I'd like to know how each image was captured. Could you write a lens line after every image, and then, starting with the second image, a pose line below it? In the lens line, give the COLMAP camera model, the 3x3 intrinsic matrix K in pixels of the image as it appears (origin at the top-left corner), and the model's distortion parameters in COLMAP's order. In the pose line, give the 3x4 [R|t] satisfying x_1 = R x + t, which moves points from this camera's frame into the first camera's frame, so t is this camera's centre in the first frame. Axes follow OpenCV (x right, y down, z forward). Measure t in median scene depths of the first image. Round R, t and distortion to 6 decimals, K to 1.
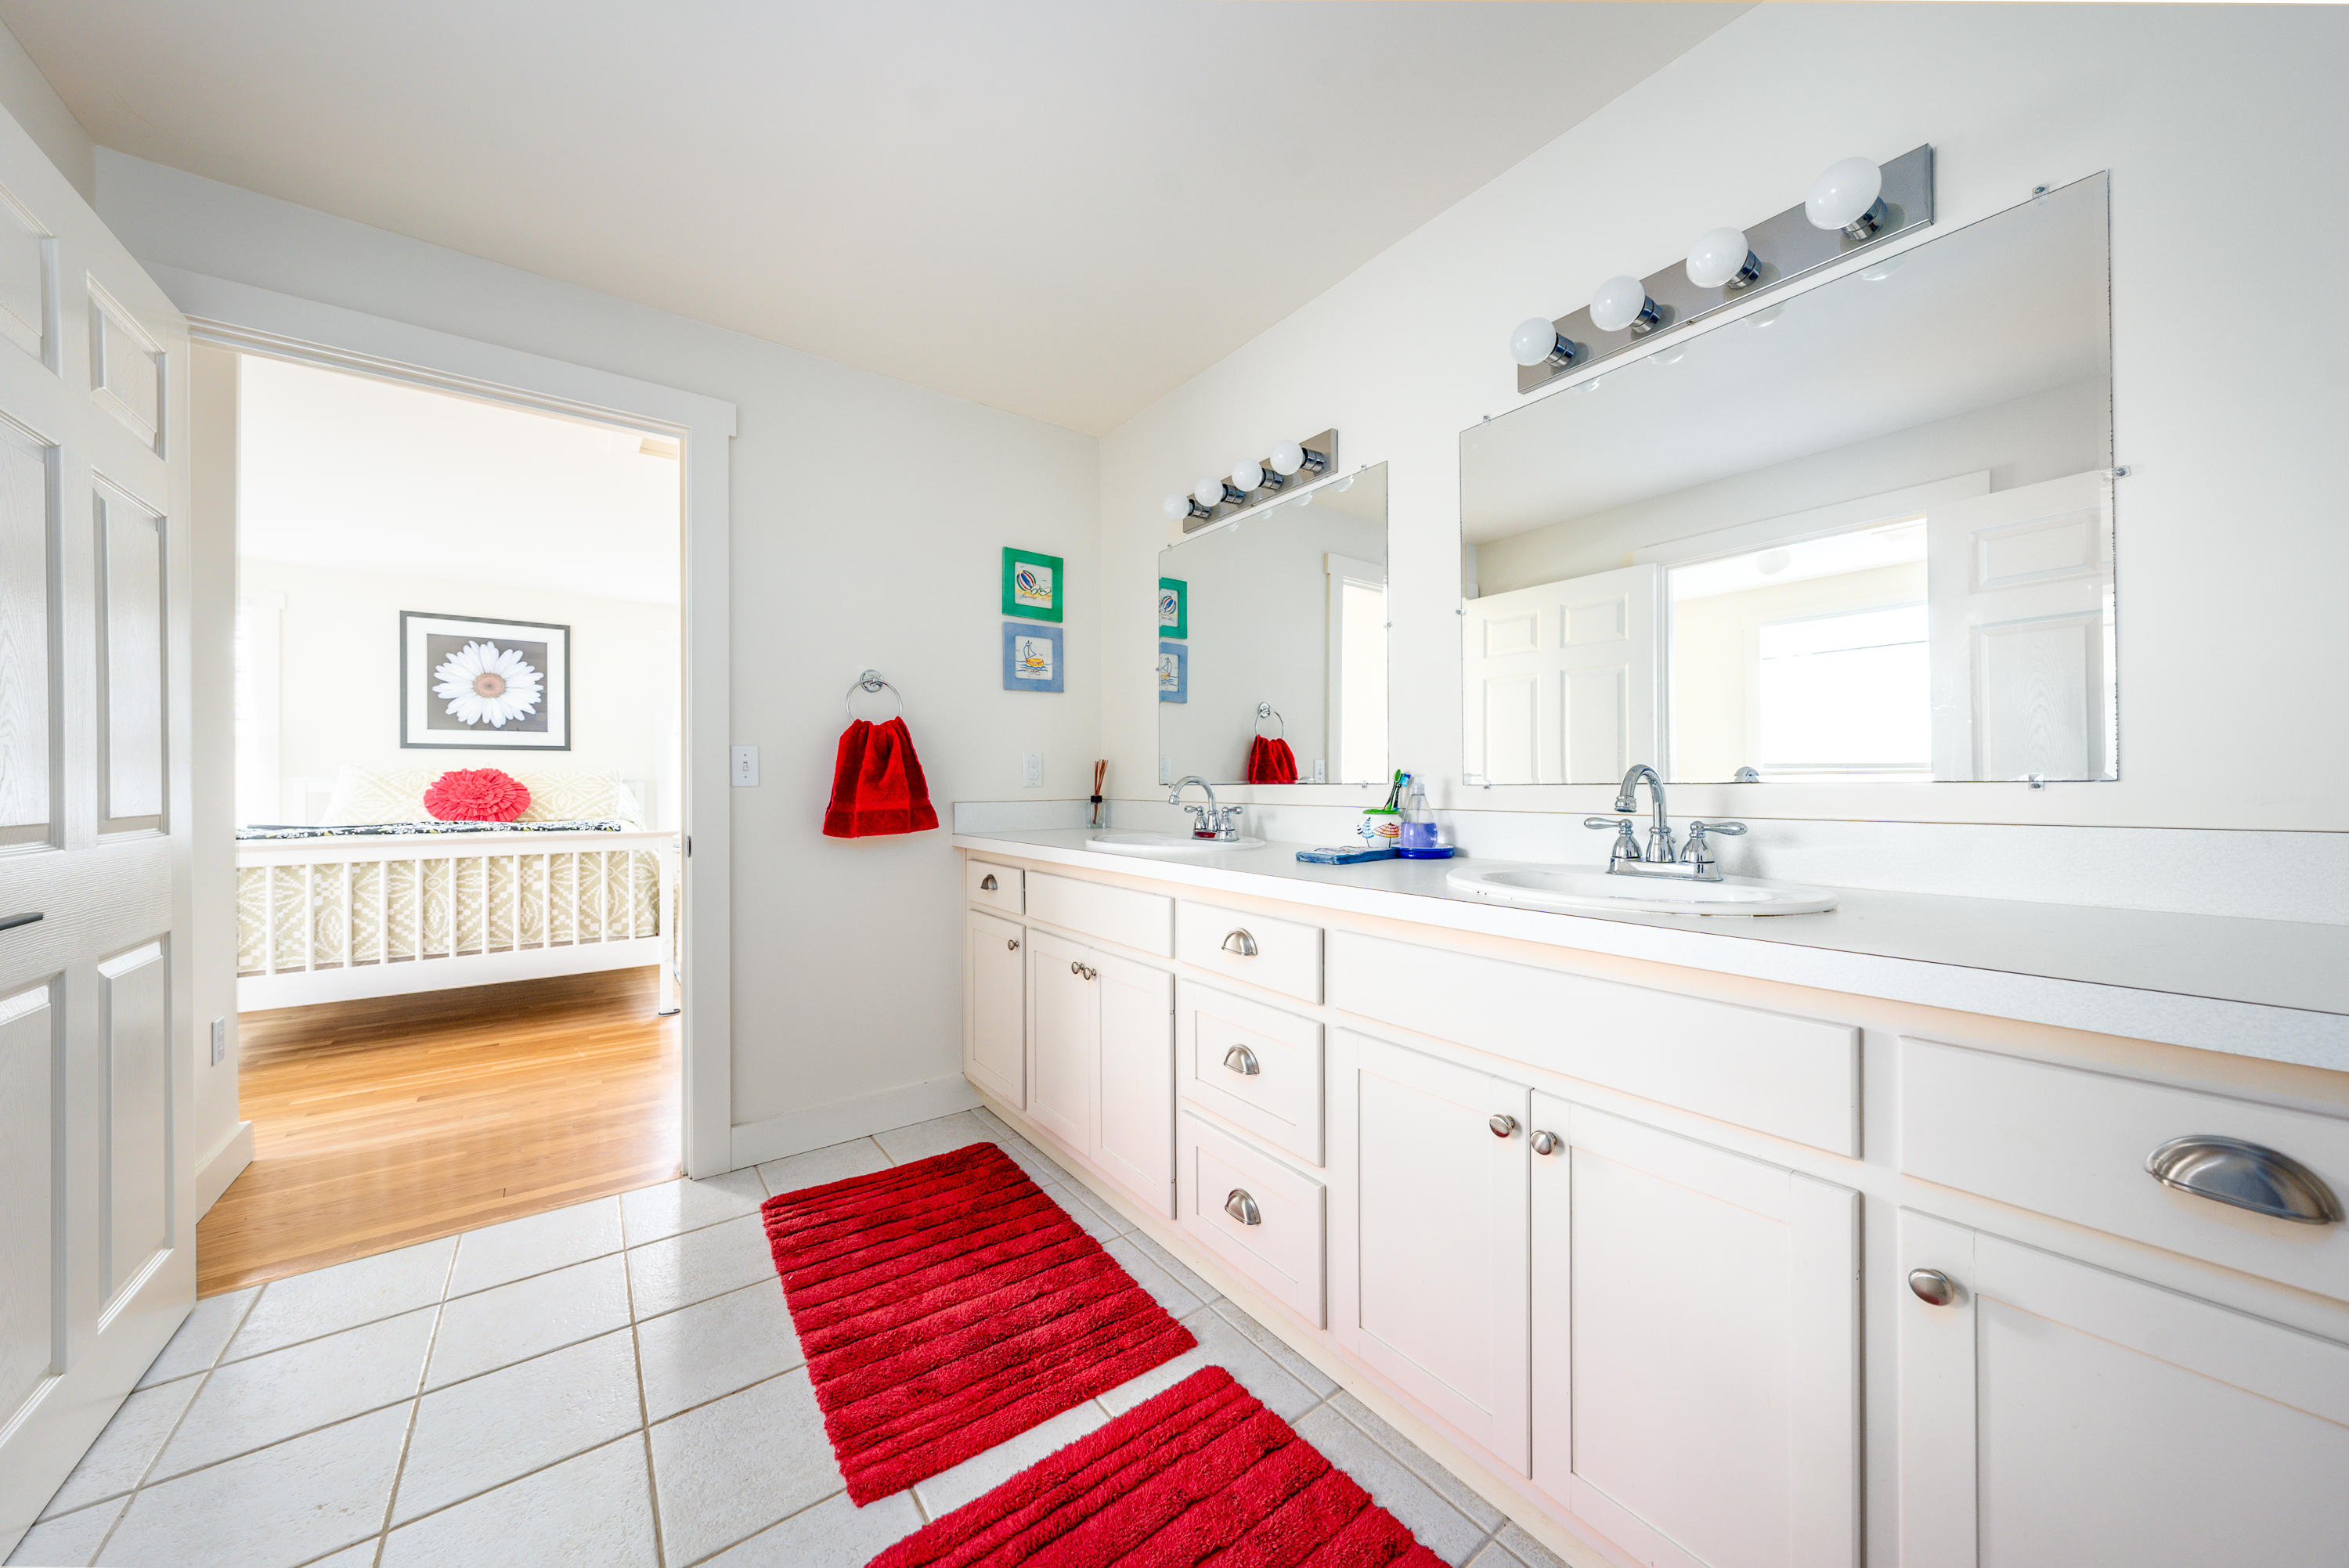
lens RADIAL K [[808.9, 0, 1169.5], [0, 808.9, 769.7], [0, 0, 1]] dist [-0.001053, -0.000137]
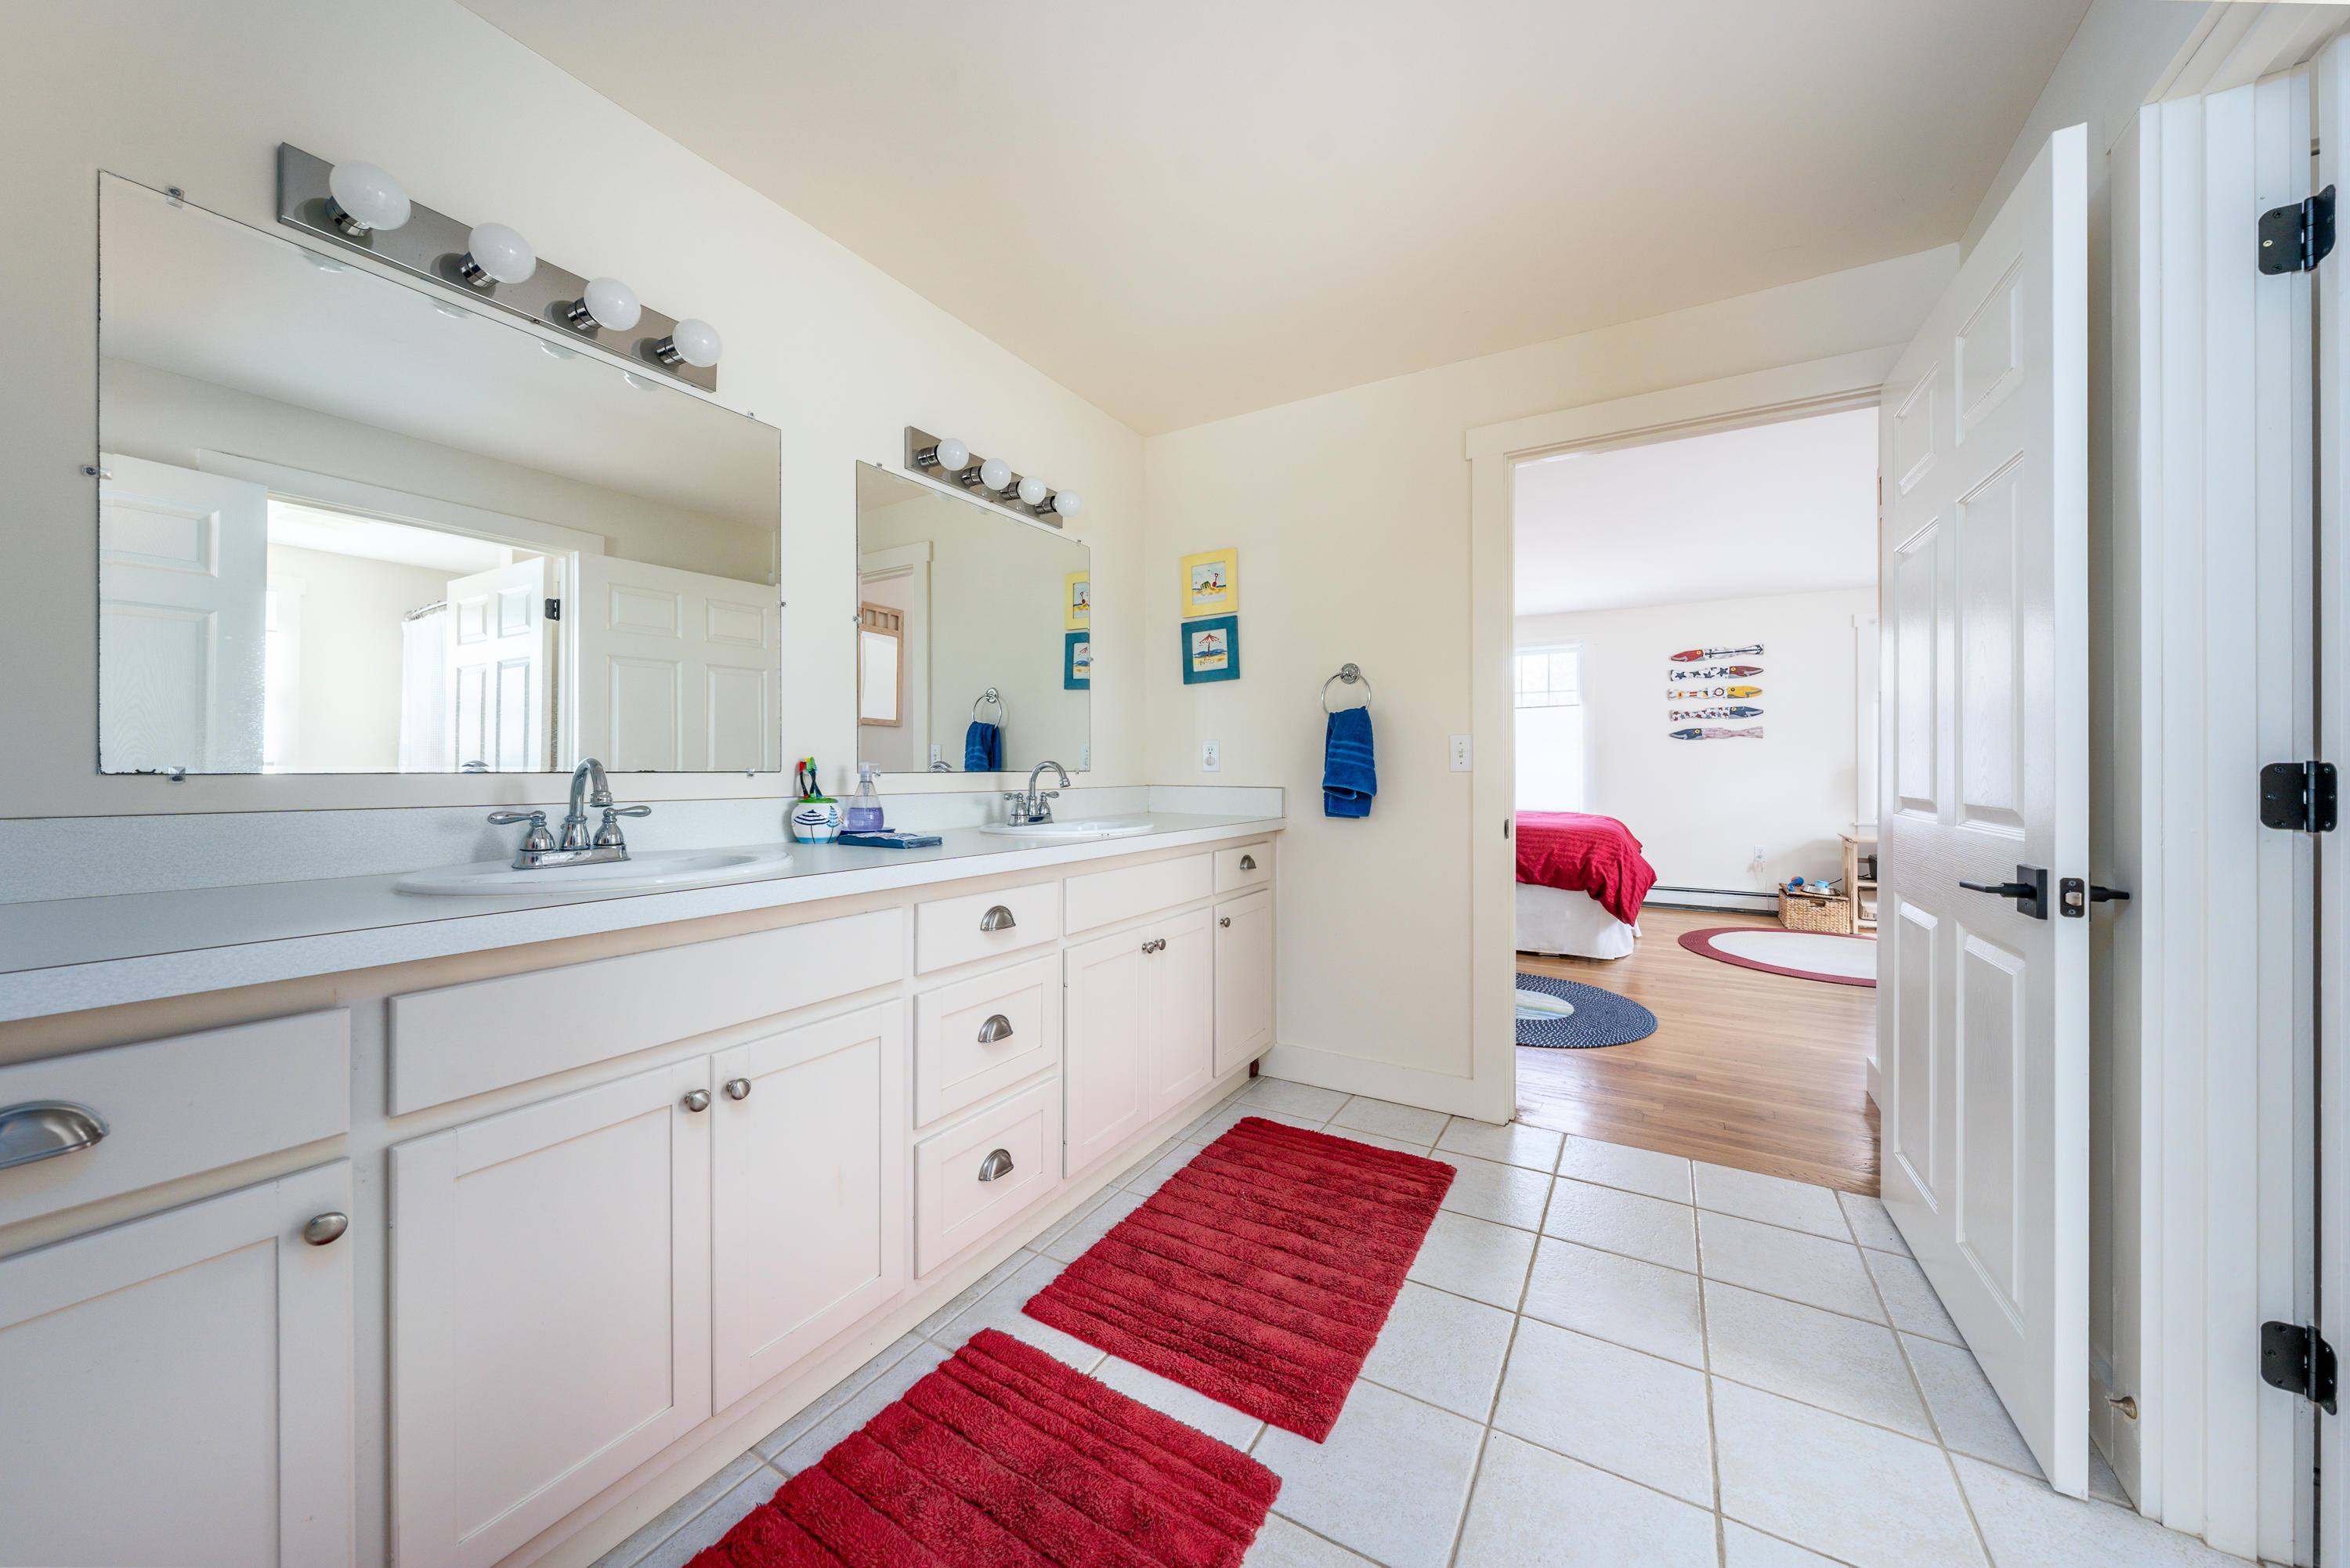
lens RADIAL K [[809.2, 0, 1170.0], [0, 809.2, 769.7], [0, 0, 1]] dist [-0.001053, -0.000137]
pose [[-0.371963, 0.004008, 0.928239, -0.955827], [-0.007106, 0.999949, -0.007165, 0.020641], [-0.928220, -0.009261, -0.371915, 1.140614]]
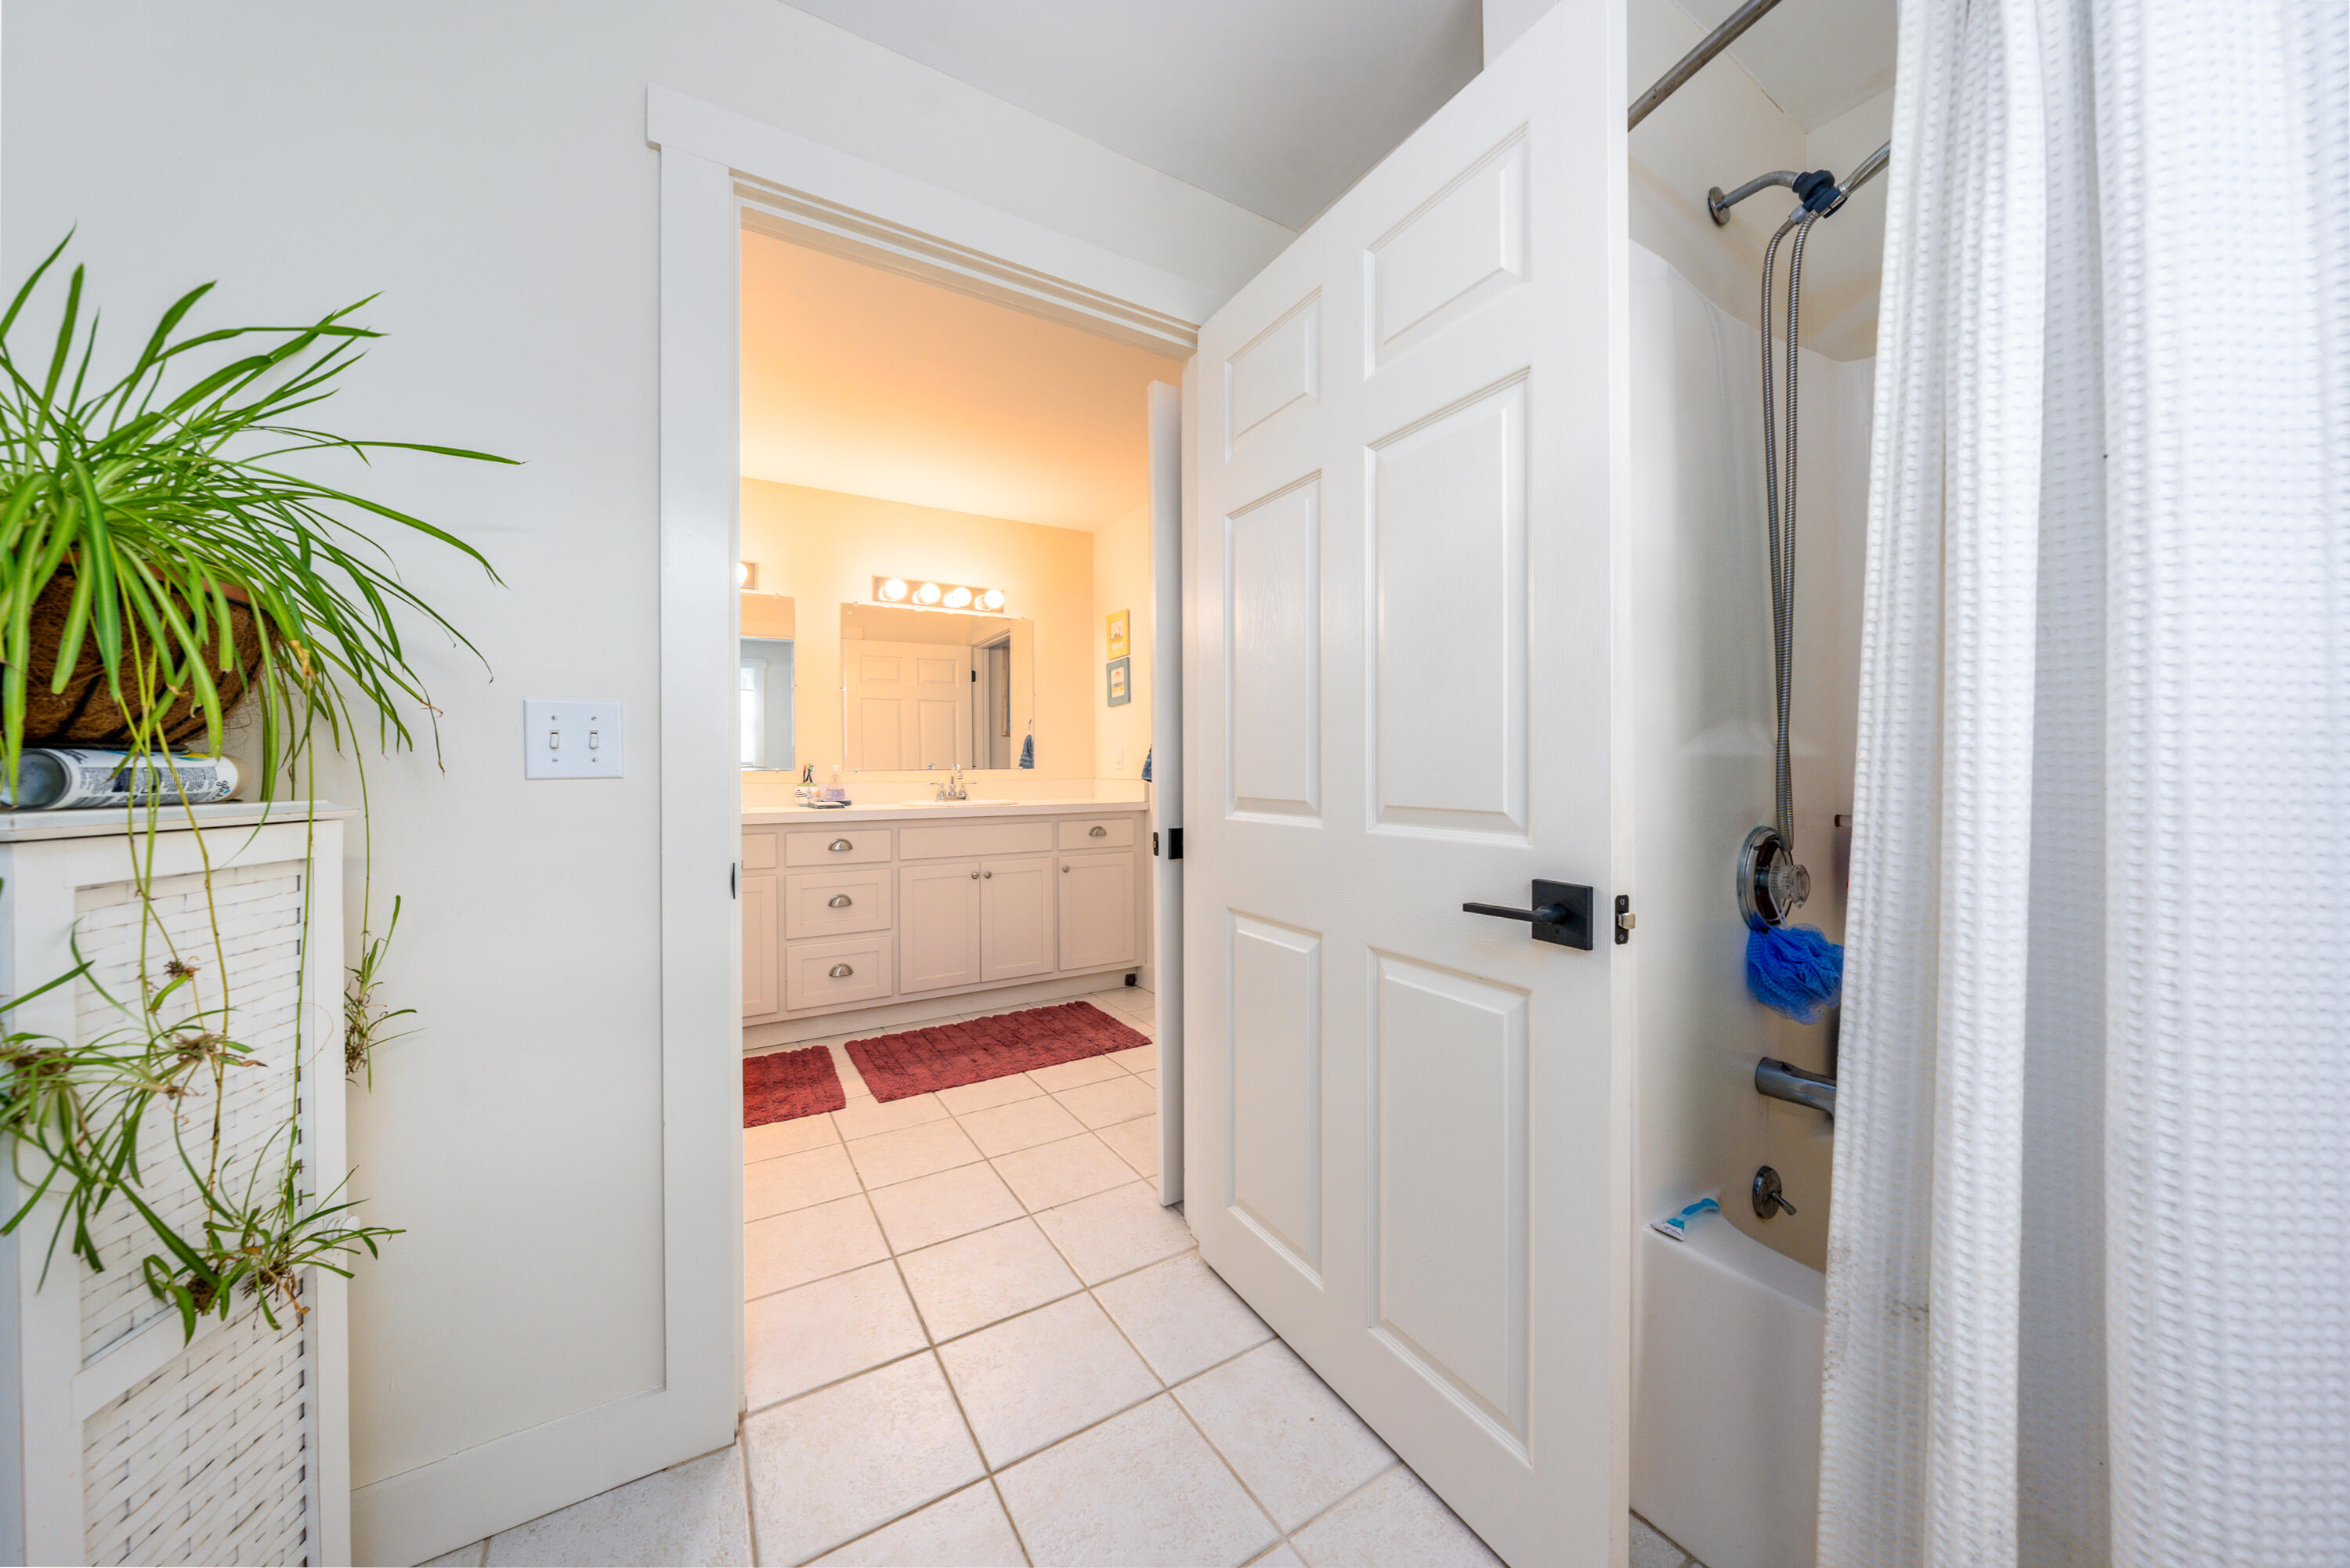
lens RADIAL K [[809.2, 0, 1170.0], [0, 809.2, 769.7], [0, 0, 1]] dist [-0.001053, -0.000137]
pose [[0.109745, 0.001181, 0.993959, -1.832378], [-0.005235, 0.999986, -0.000611, 0.013033], [-0.993946, -0.005136, 0.109749, -0.081381]]
